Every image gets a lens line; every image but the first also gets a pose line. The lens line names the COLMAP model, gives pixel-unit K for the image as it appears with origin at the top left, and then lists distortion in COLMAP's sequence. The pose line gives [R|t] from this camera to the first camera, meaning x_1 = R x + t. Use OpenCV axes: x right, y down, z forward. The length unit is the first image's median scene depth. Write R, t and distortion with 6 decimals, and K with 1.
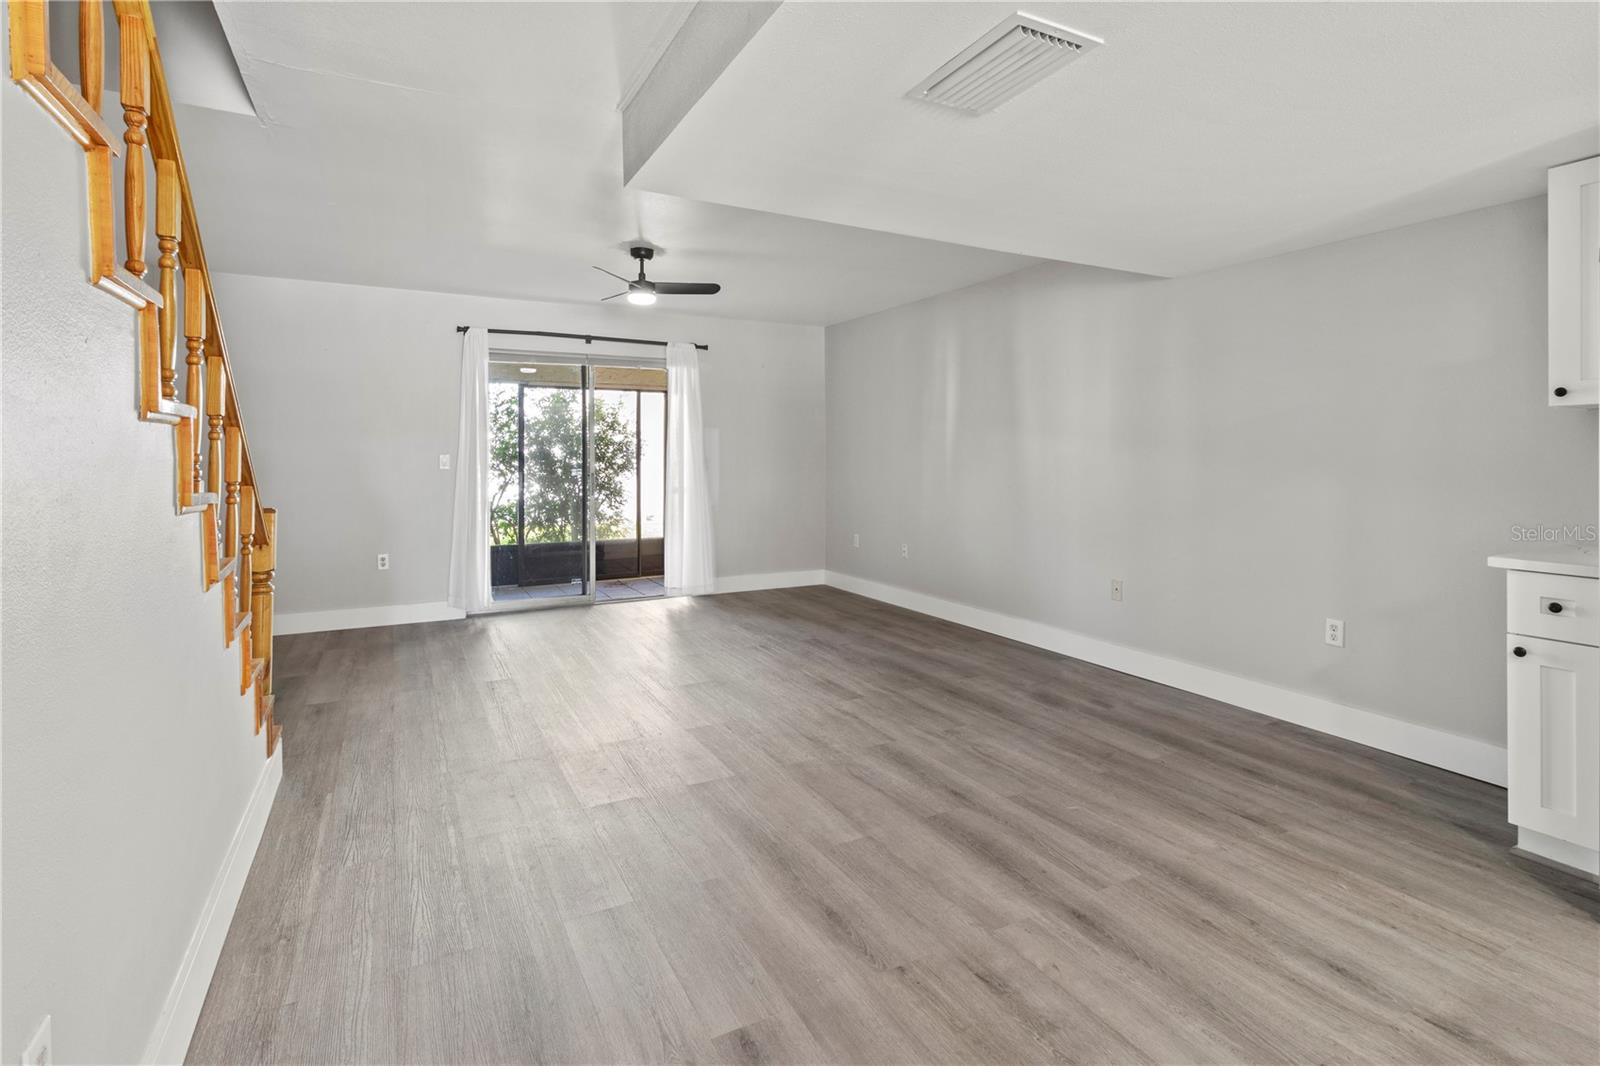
lens RADIAL K [[788.4, 0, 847.2], [0, 788.4, 456.5], [0, 0, 1]] dist [-0.000904, -0.000339]
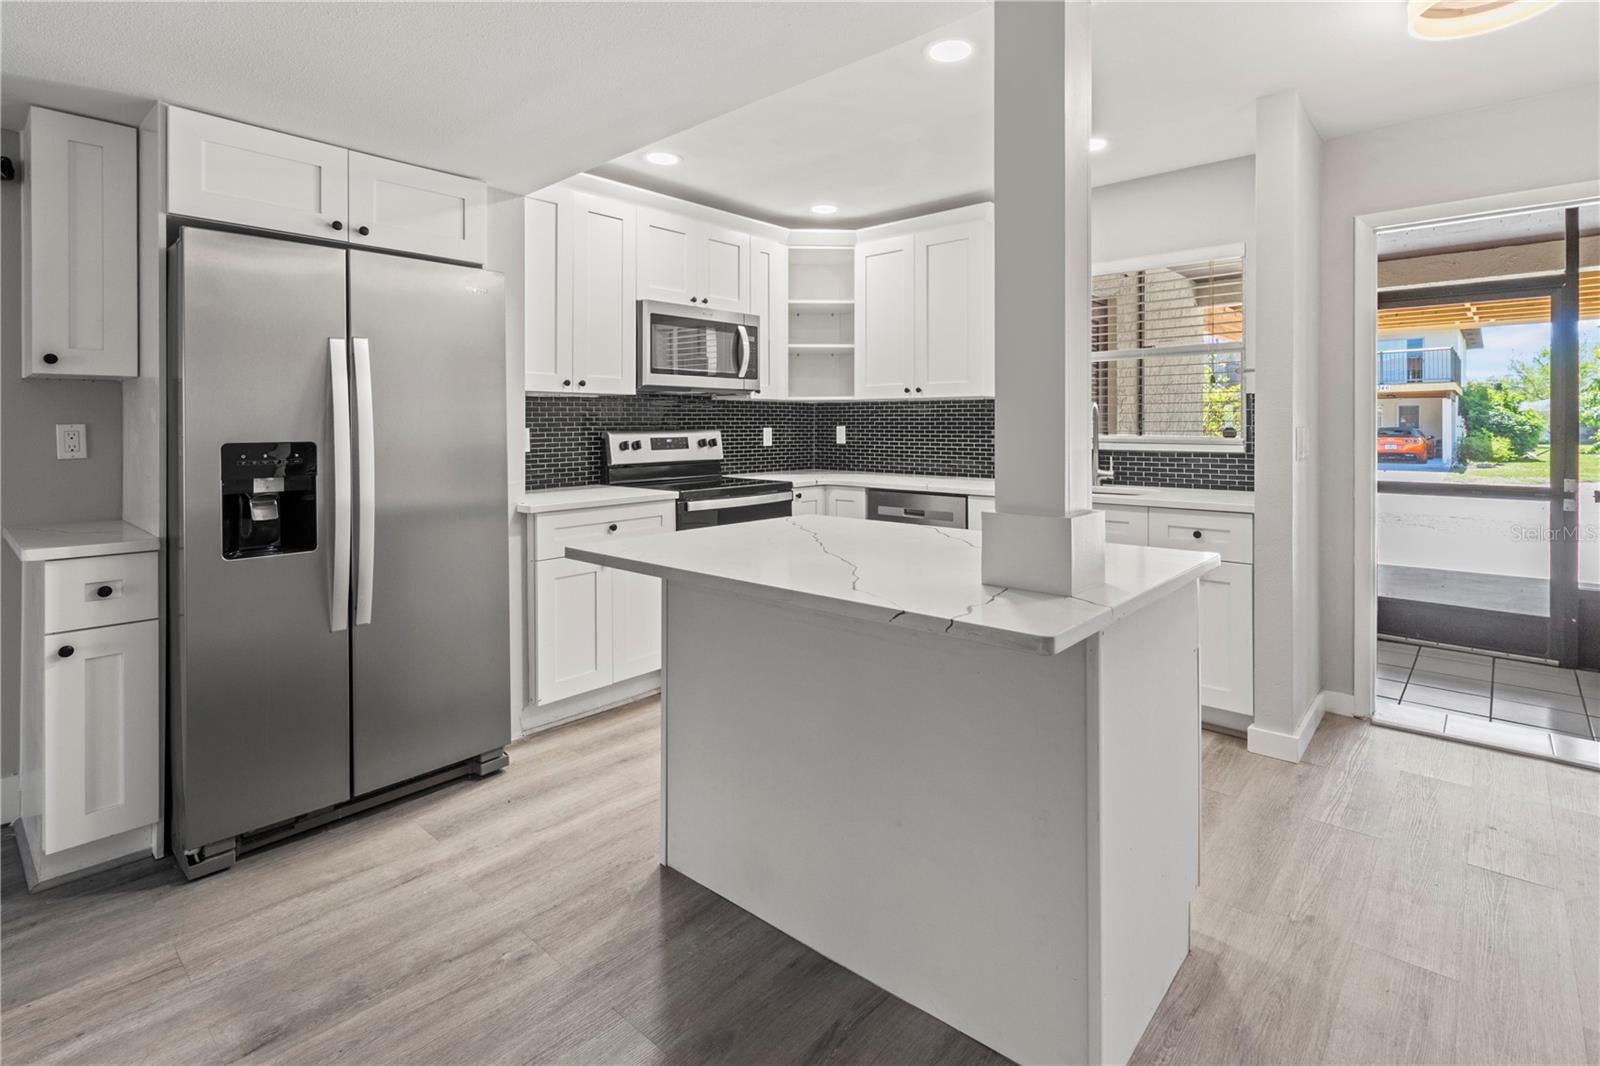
lens RADIAL K [[759.3, 0, 803.2], [0, 759.3, 430.2], [0, 0, 1]] dist [0.000241, -0.000038]
pose [[-0.299496, -0.001096, 0.954097, -1.170476], [0.003944, 0.999989, 0.002386, 0.010385], [-0.954089, 0.004478, -0.299488, 2.692375]]
